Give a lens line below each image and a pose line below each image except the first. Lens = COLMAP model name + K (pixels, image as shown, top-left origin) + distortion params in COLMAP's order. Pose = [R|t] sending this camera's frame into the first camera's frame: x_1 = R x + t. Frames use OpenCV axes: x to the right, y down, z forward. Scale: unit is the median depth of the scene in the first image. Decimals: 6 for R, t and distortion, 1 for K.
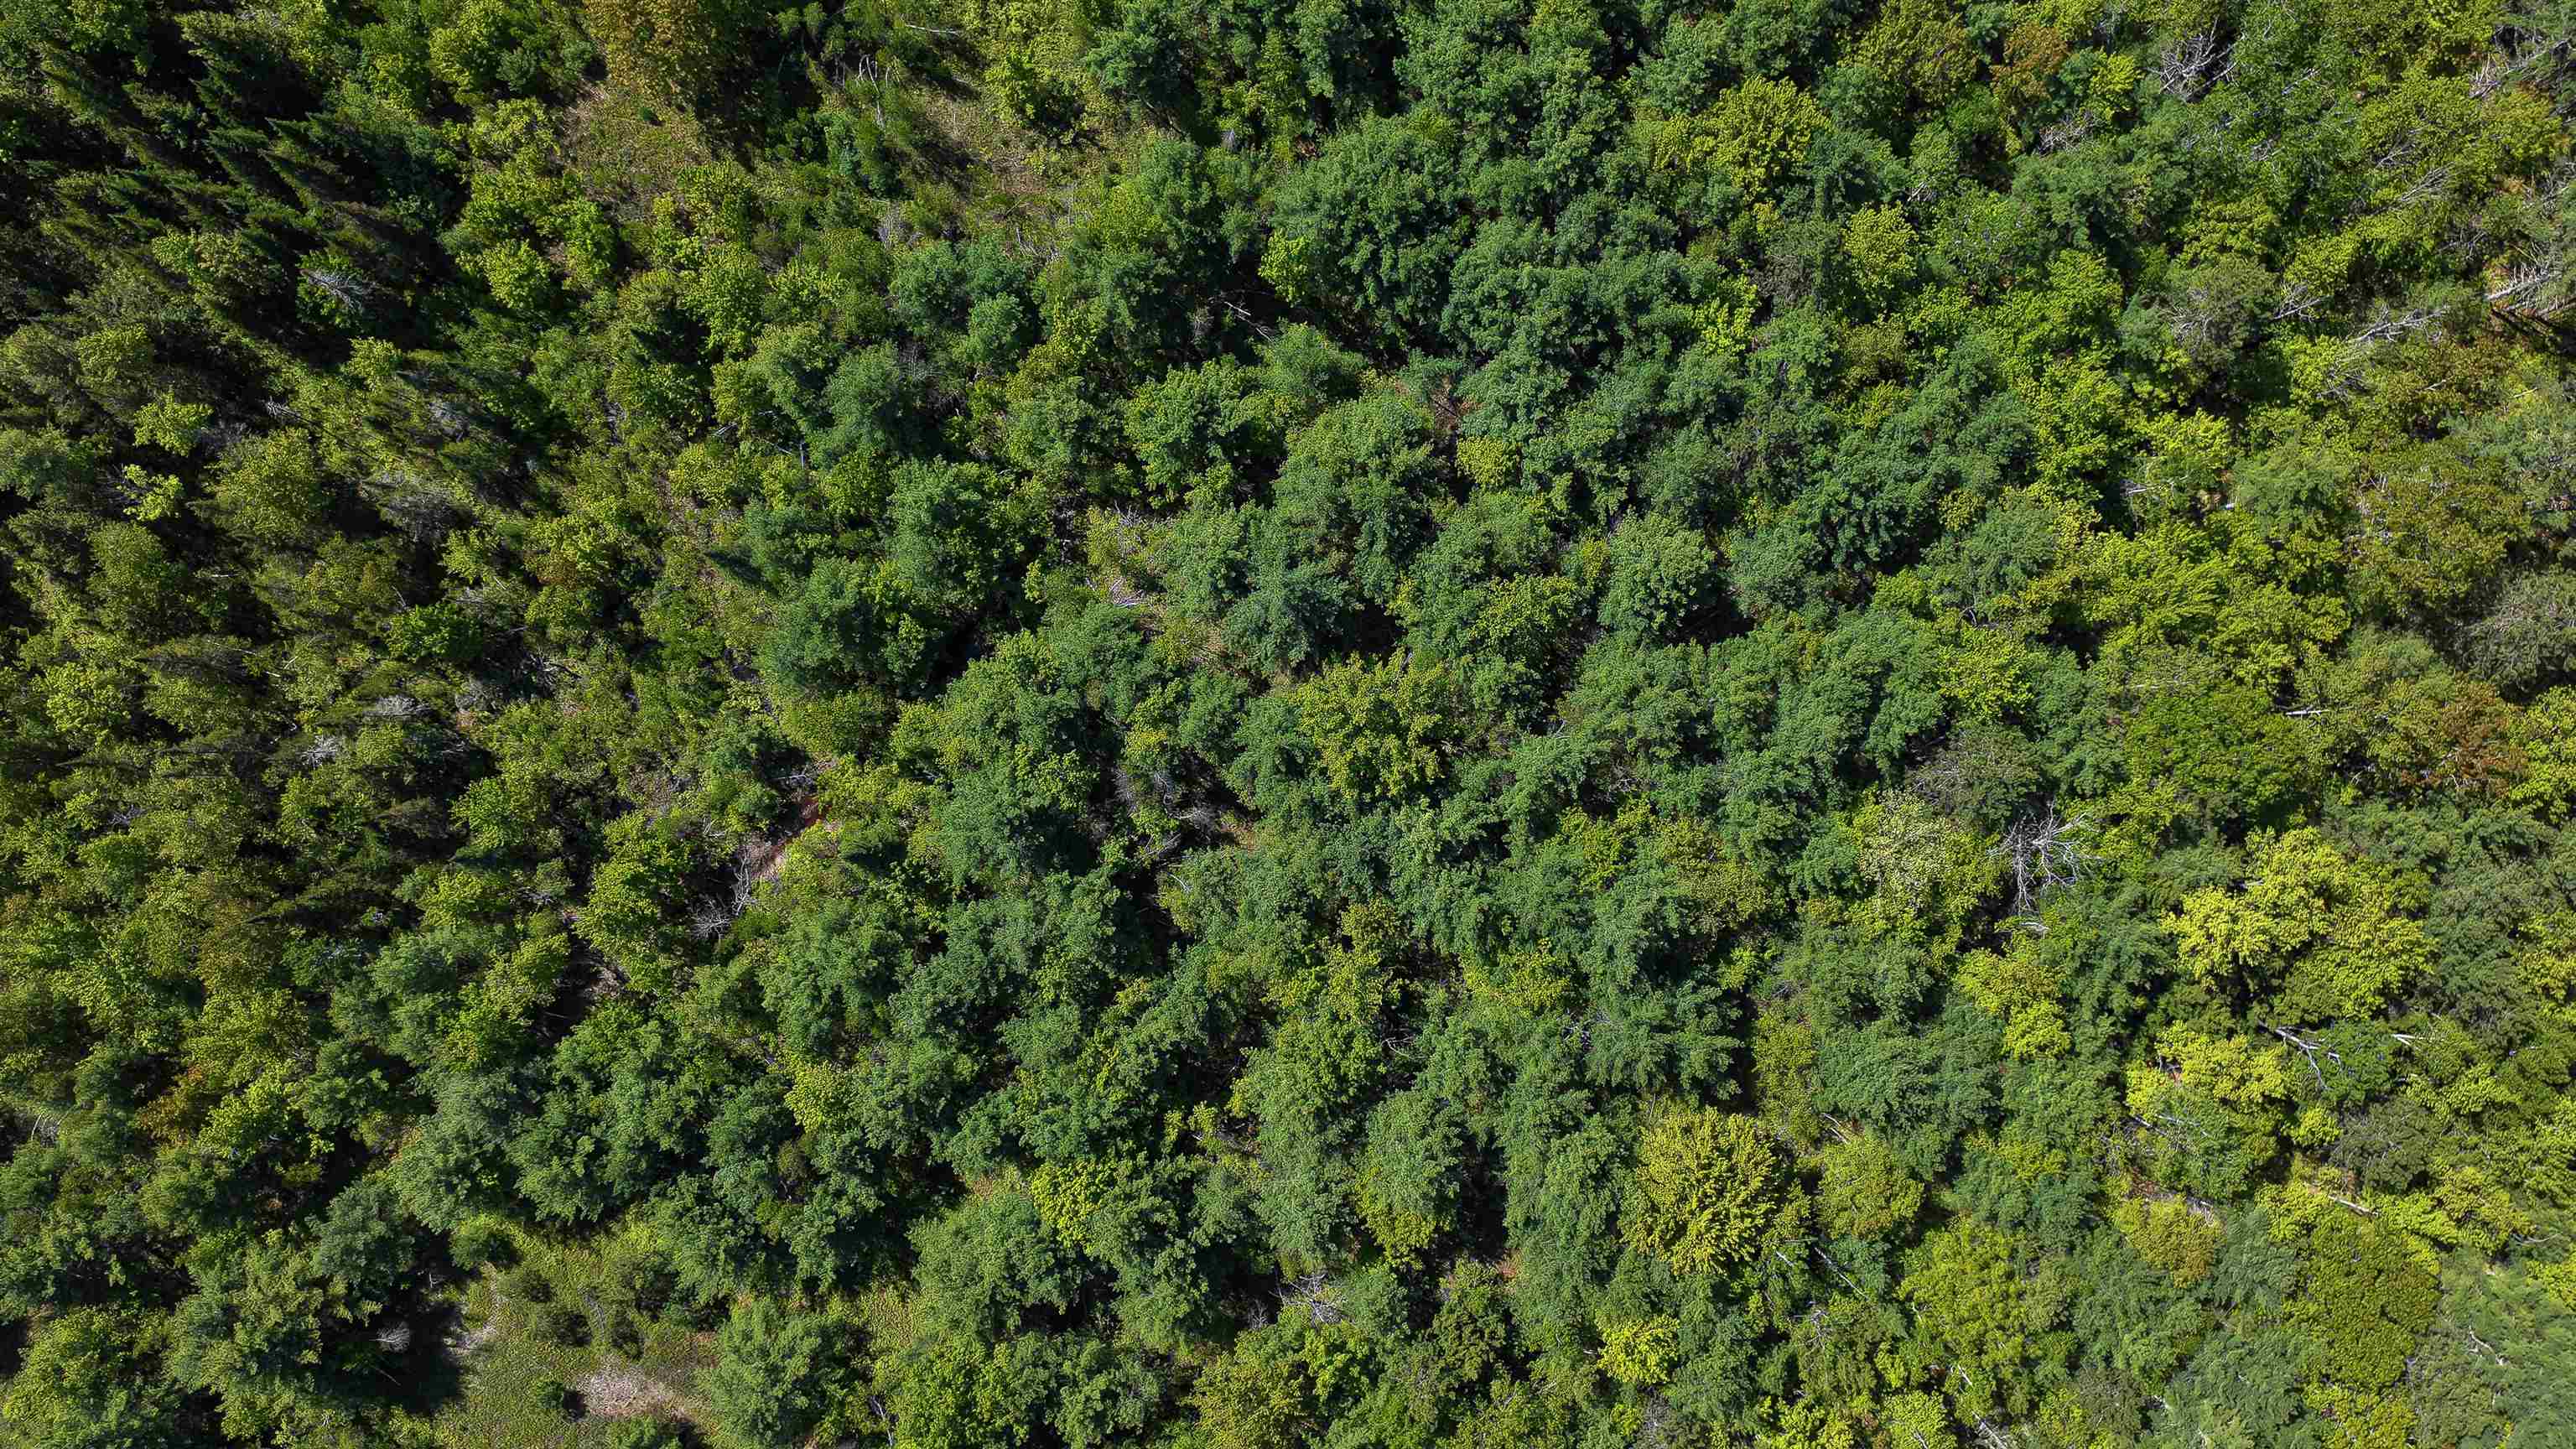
lens RADIAL K [[1818.0, 0, 1288.0], [0, 1818.0, 724.5], [0, 0, 1]] dist [0.002760, 0.014073]
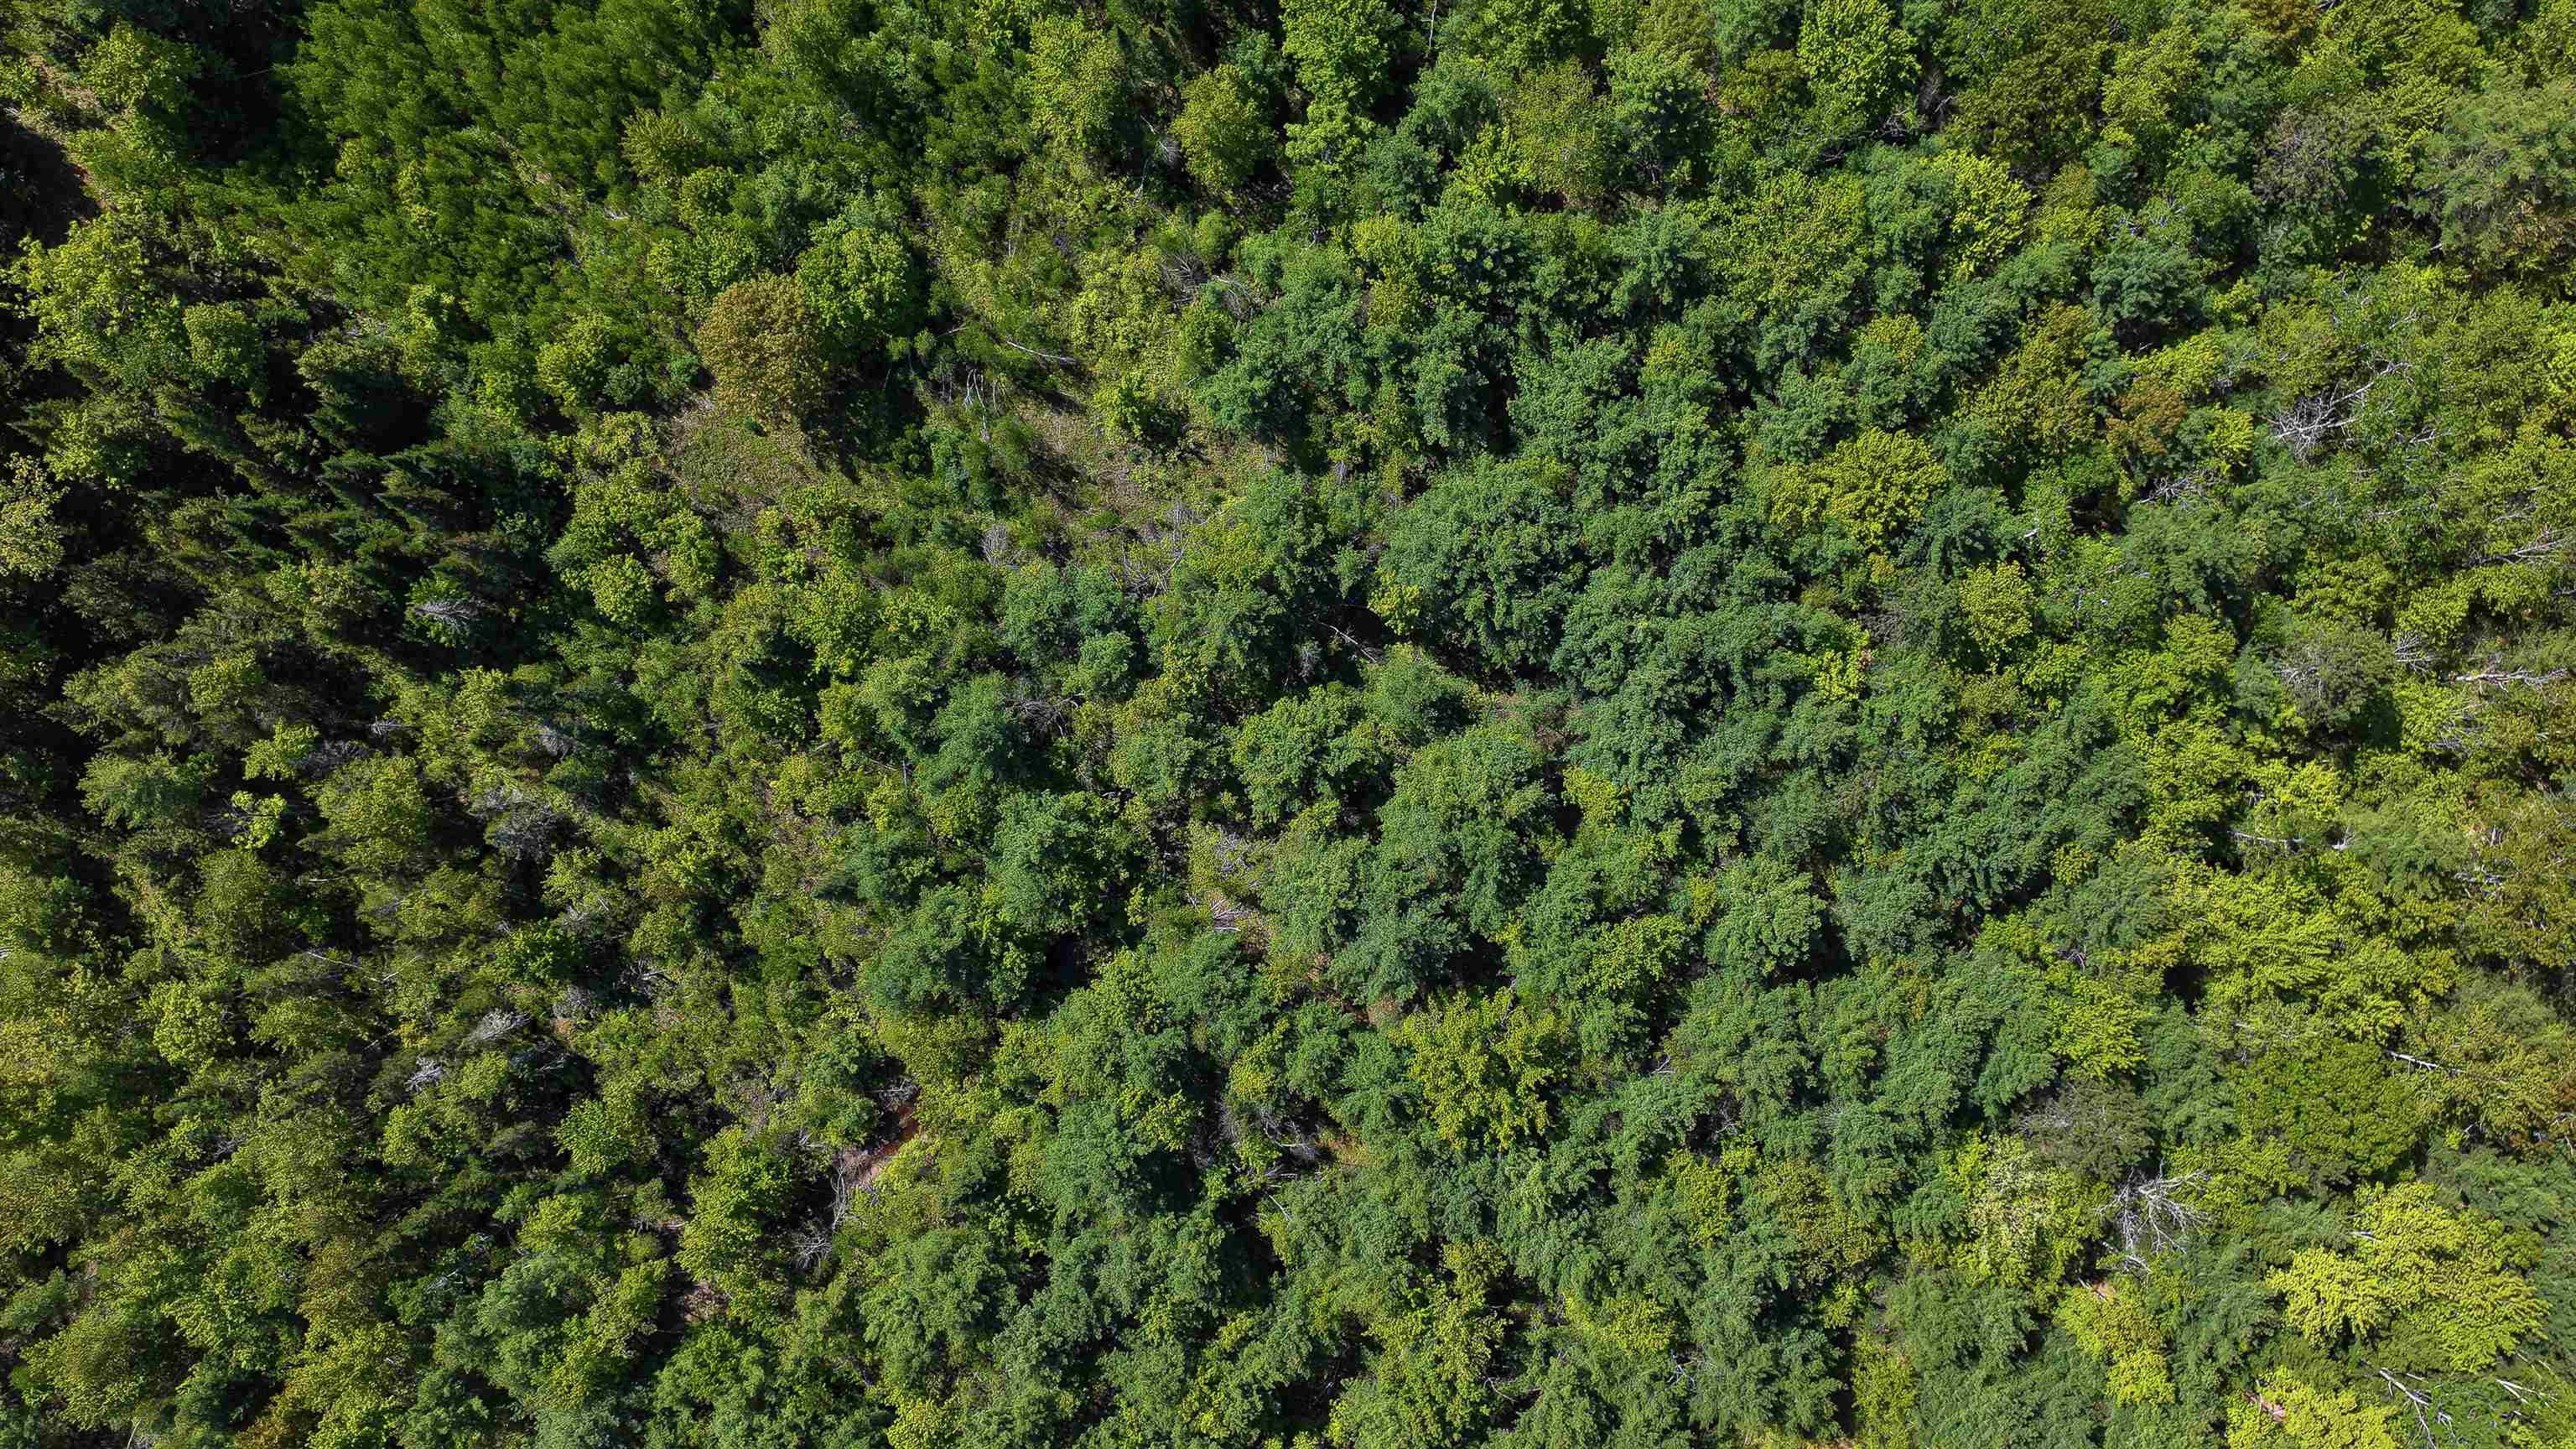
lens RADIAL K [[1818.0, 0, 1288.0], [0, 1818.0, 724.5], [0, 0, 1]] dist [0.002760, 0.014073]
pose [[0.999951, 0.009823, 0.000932, -0.061345], [-0.009826, 0.999949, 0.002390, -0.188405], [-0.000908, -0.002399, 0.999997, 0.001769]]
